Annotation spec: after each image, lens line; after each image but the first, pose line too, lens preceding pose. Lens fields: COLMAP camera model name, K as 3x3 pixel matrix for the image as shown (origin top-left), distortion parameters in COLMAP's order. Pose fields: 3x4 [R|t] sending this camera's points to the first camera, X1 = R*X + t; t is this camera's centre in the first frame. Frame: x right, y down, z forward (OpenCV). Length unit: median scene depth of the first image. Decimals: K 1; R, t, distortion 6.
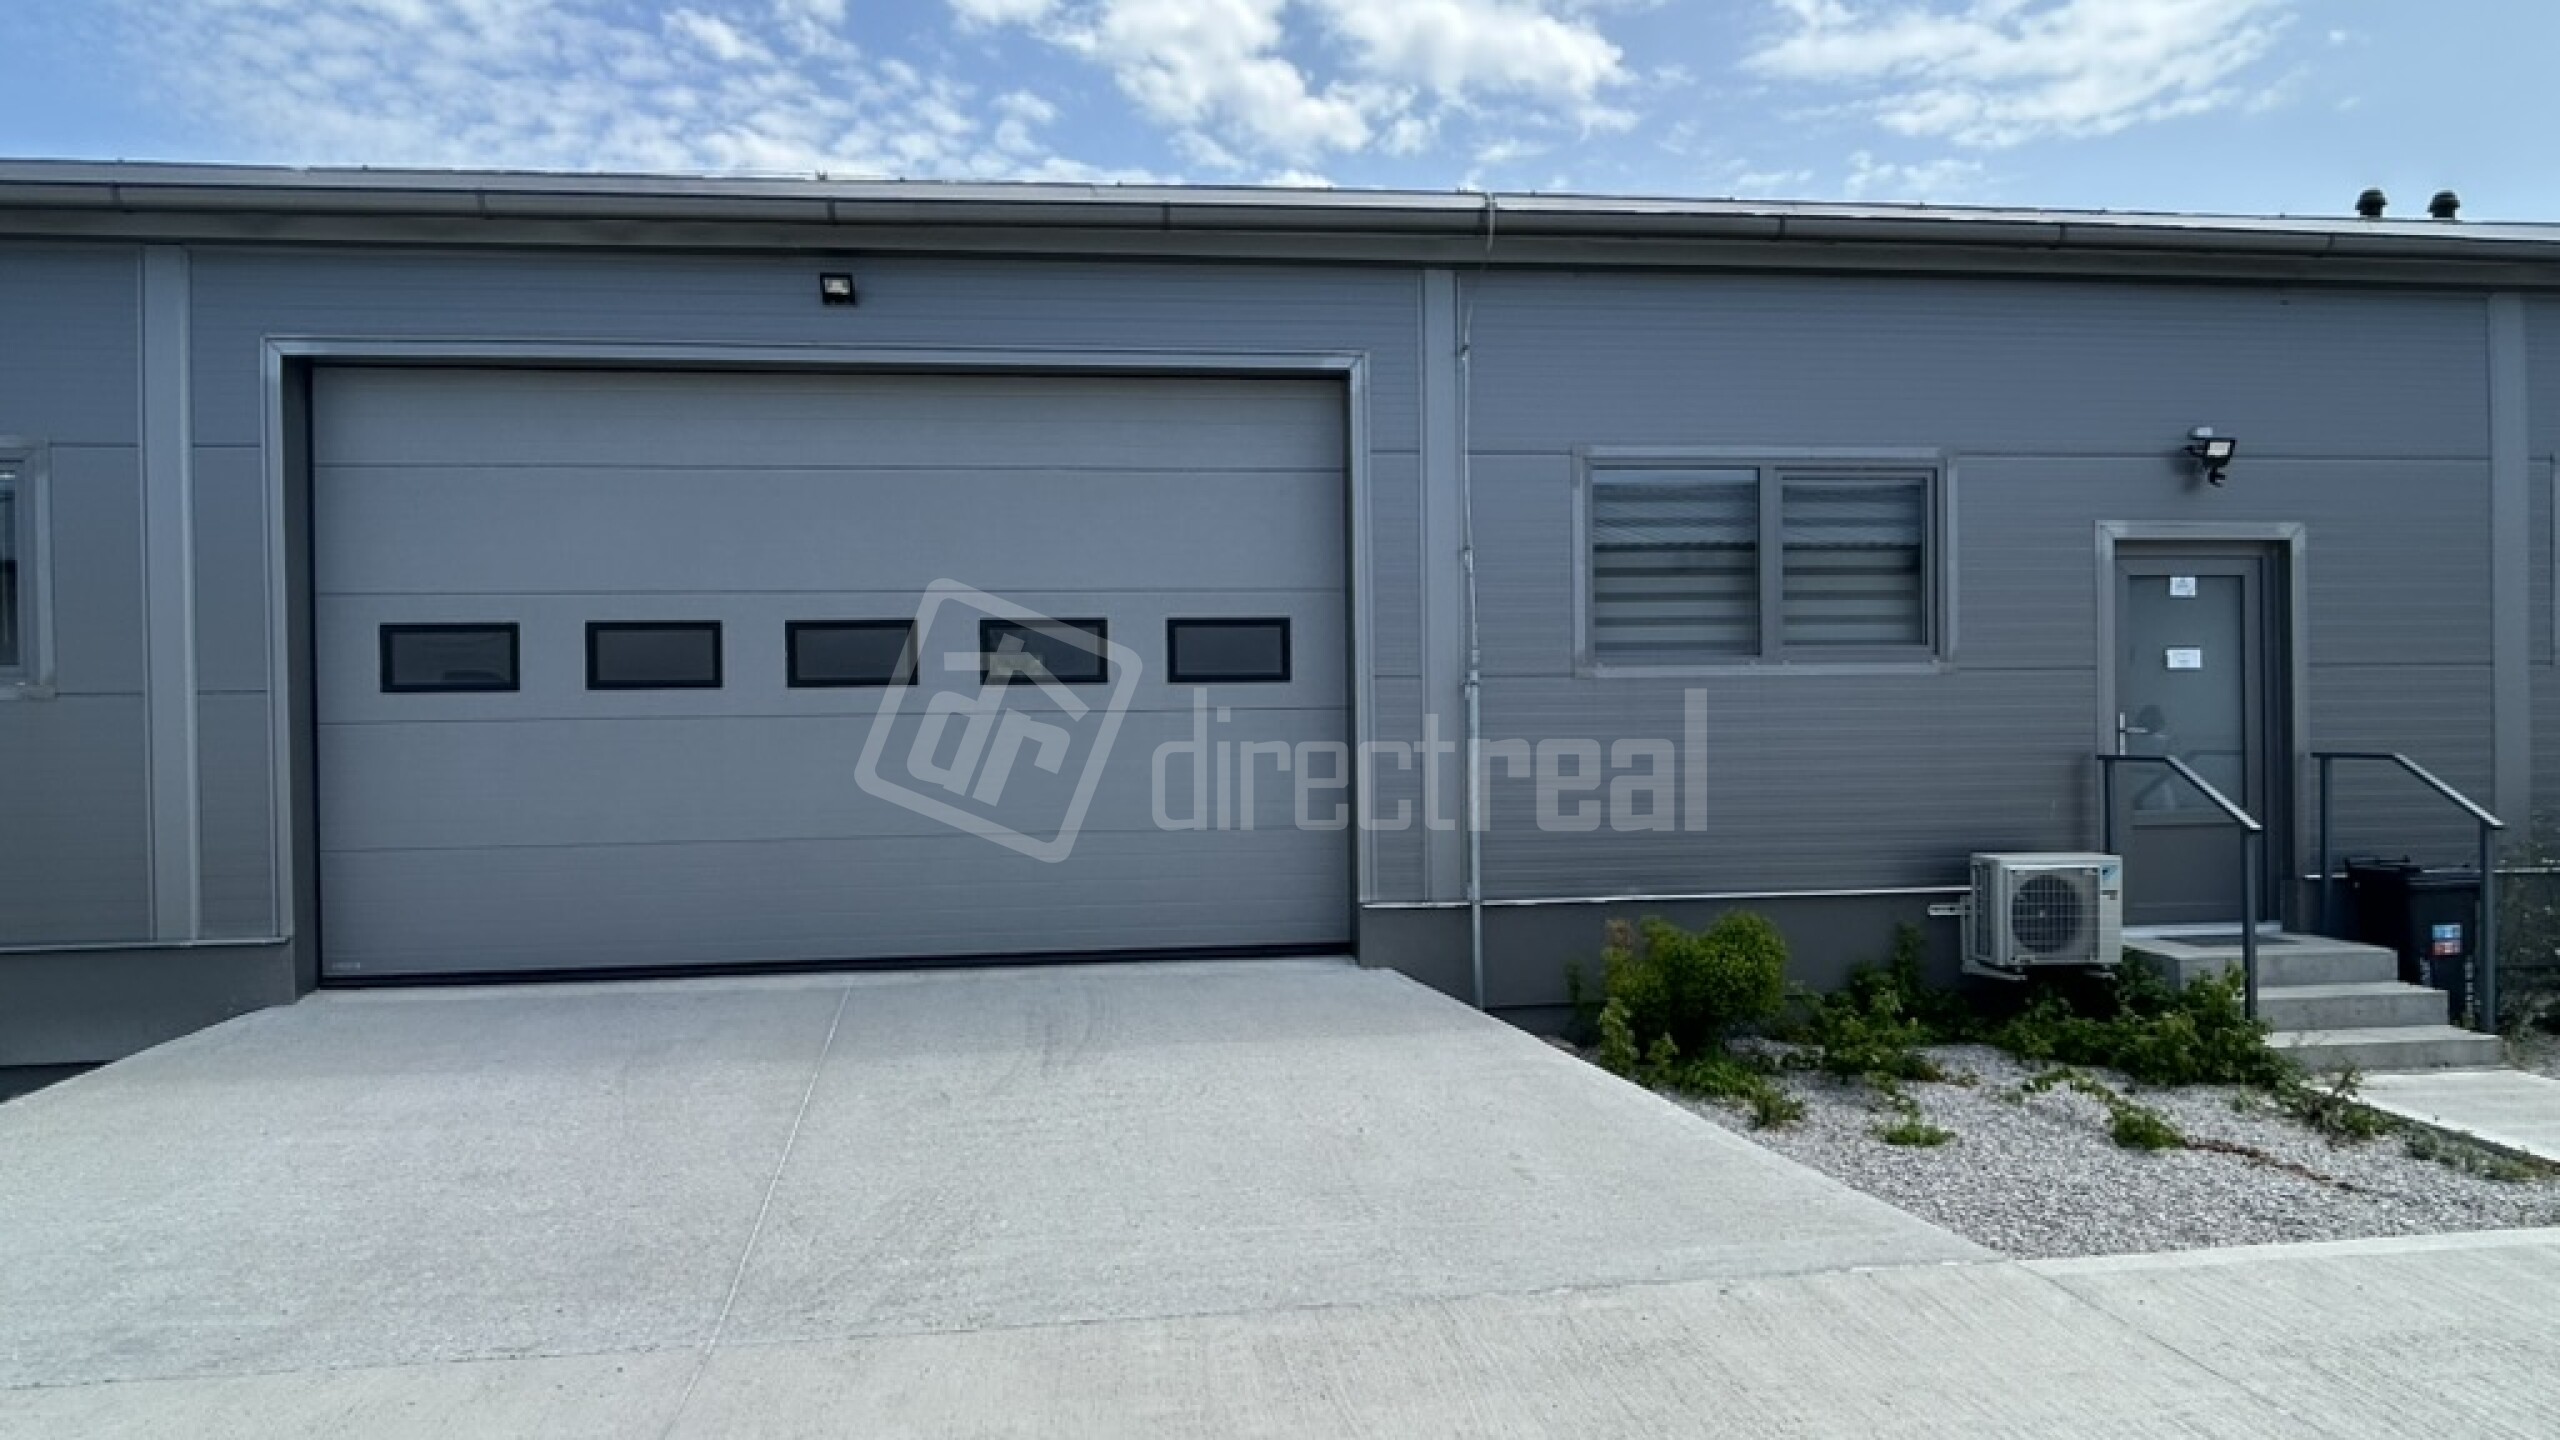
lens RADIAL K [[1531.6, 0, 1280.0], [0, 1531.6, 720.0], [0, 0, 1]] dist [-0.002551, -0.000696]
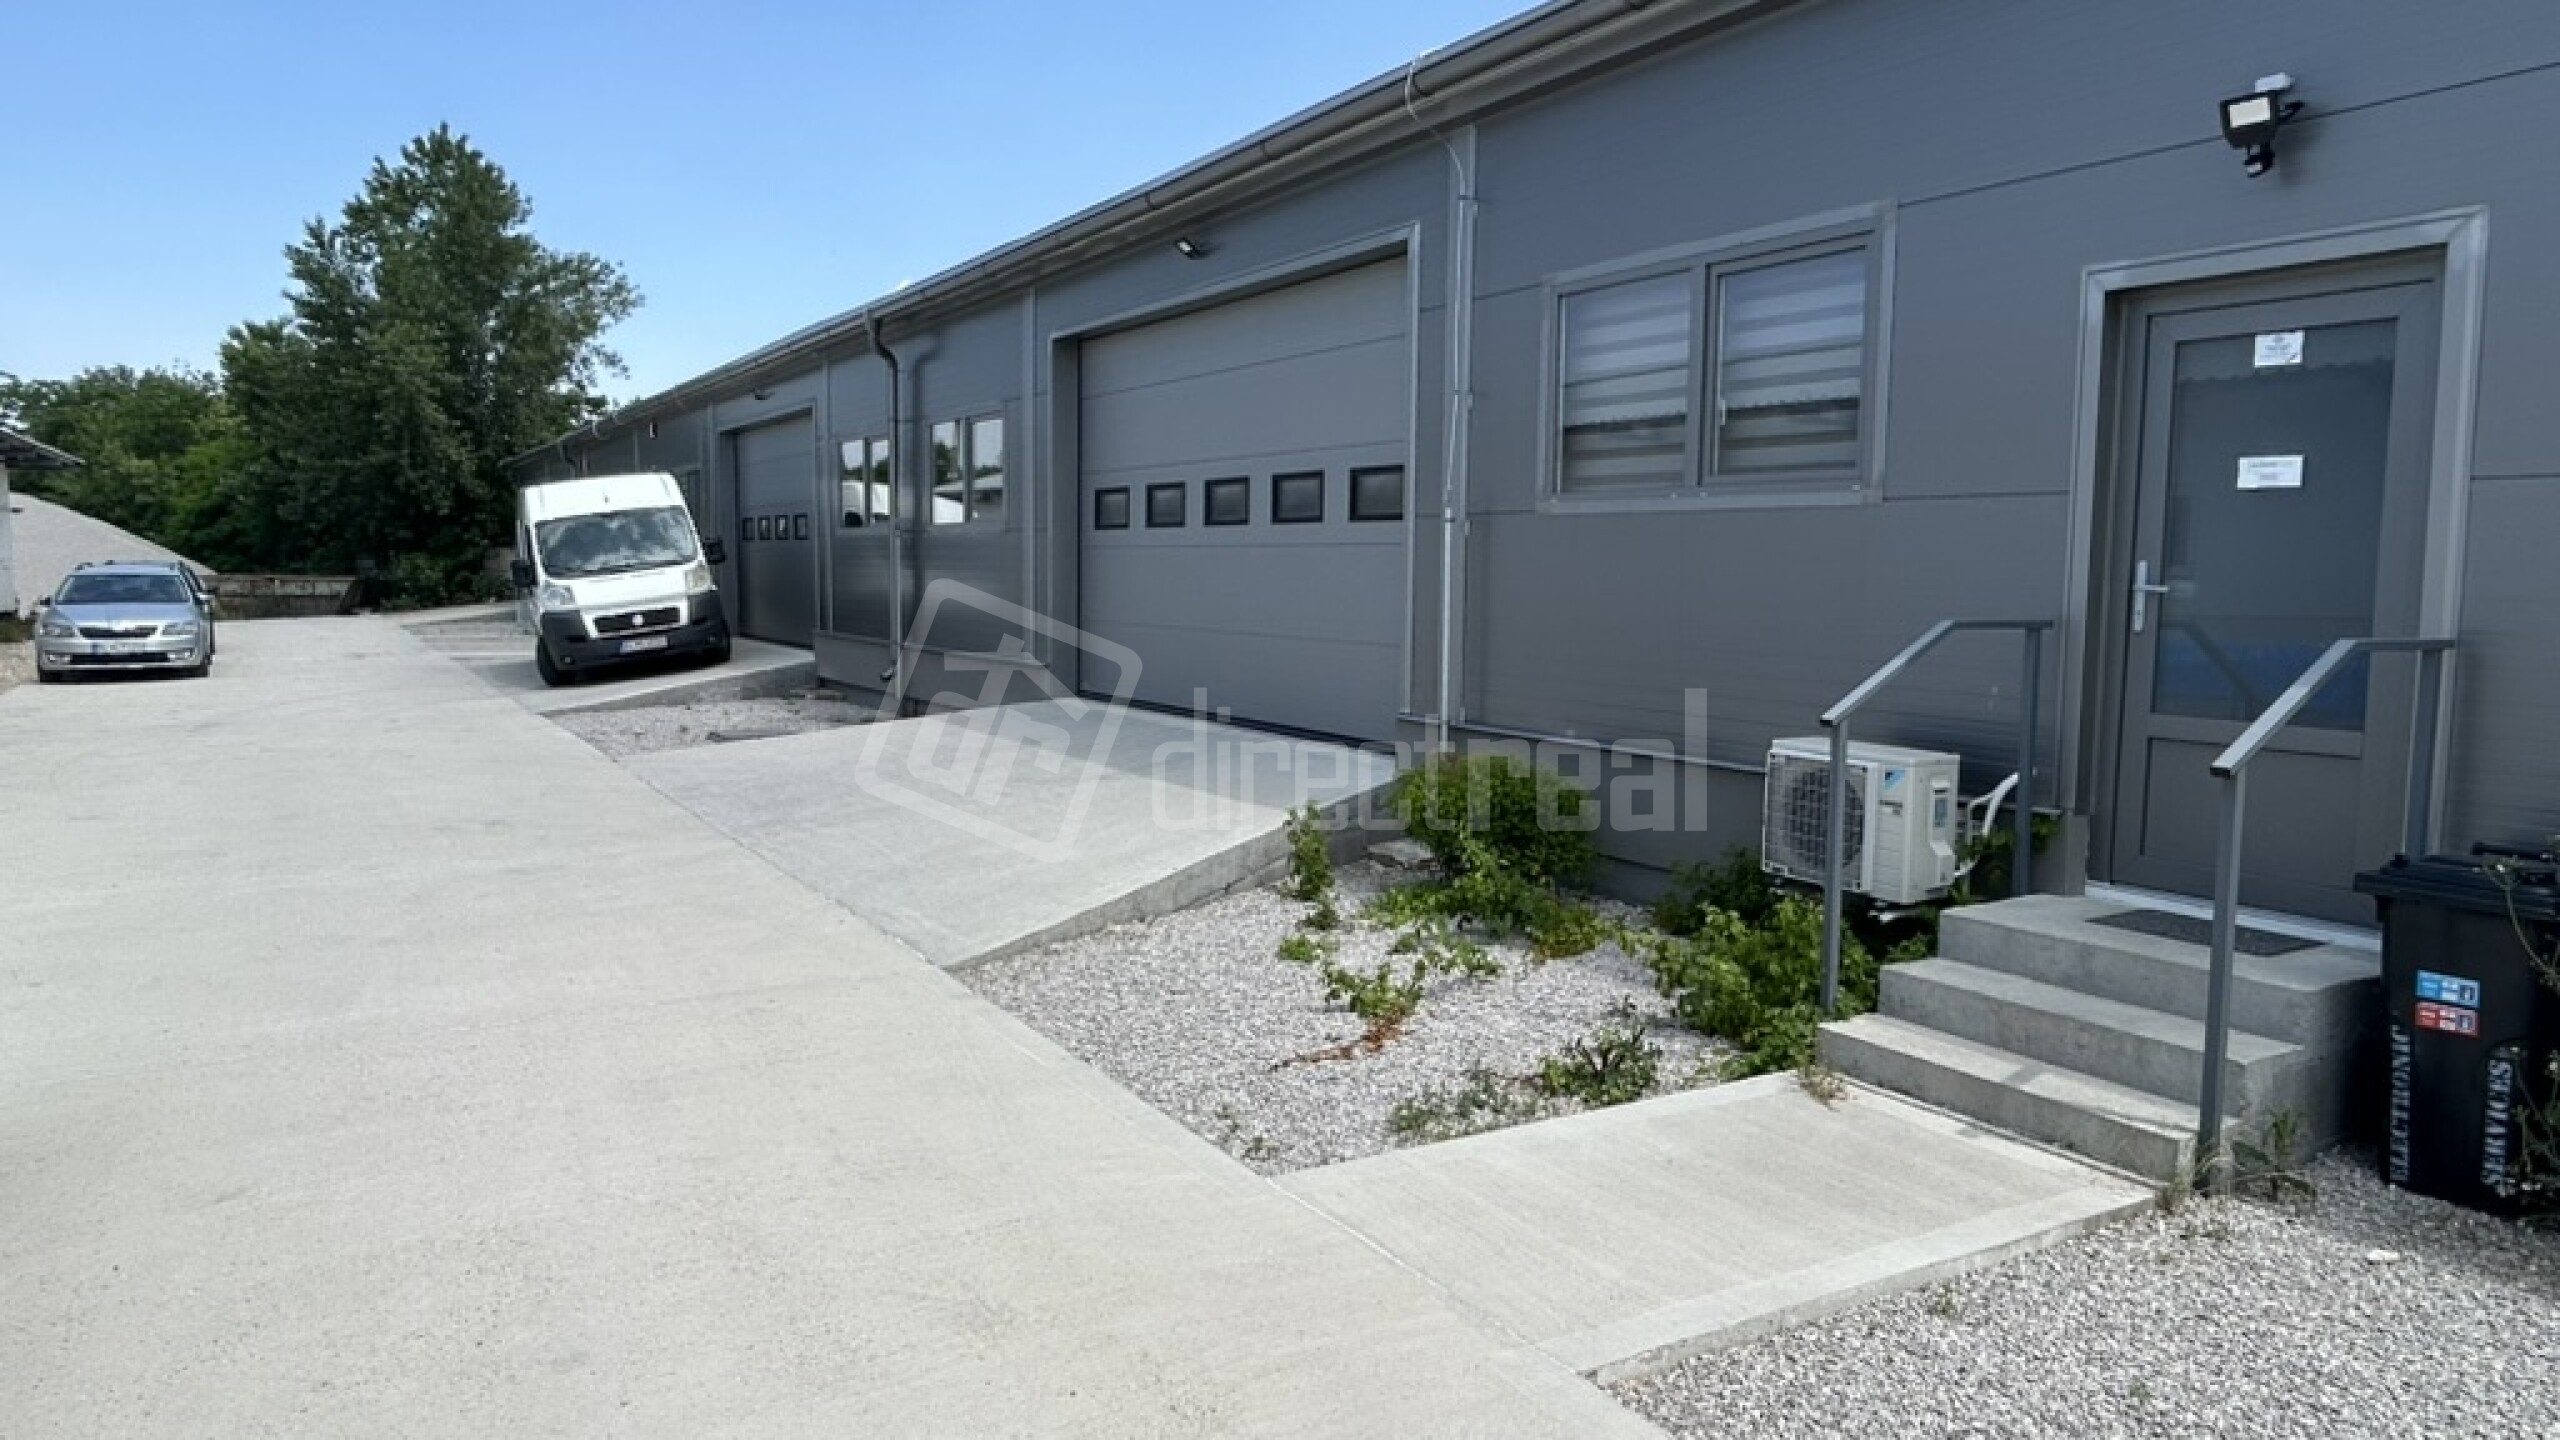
lens RADIAL K [[1531.6, 0, 1280.0], [0, 1531.6, 720.0], [0, 0, 1]] dist [-0.002551, -0.000696]
pose [[0.427421, 0.116109, -0.896566, 0.997553], [0.000096, 0.991713, 0.128476, -0.020890], [0.904053, -0.054999, 0.423867, 0.393405]]
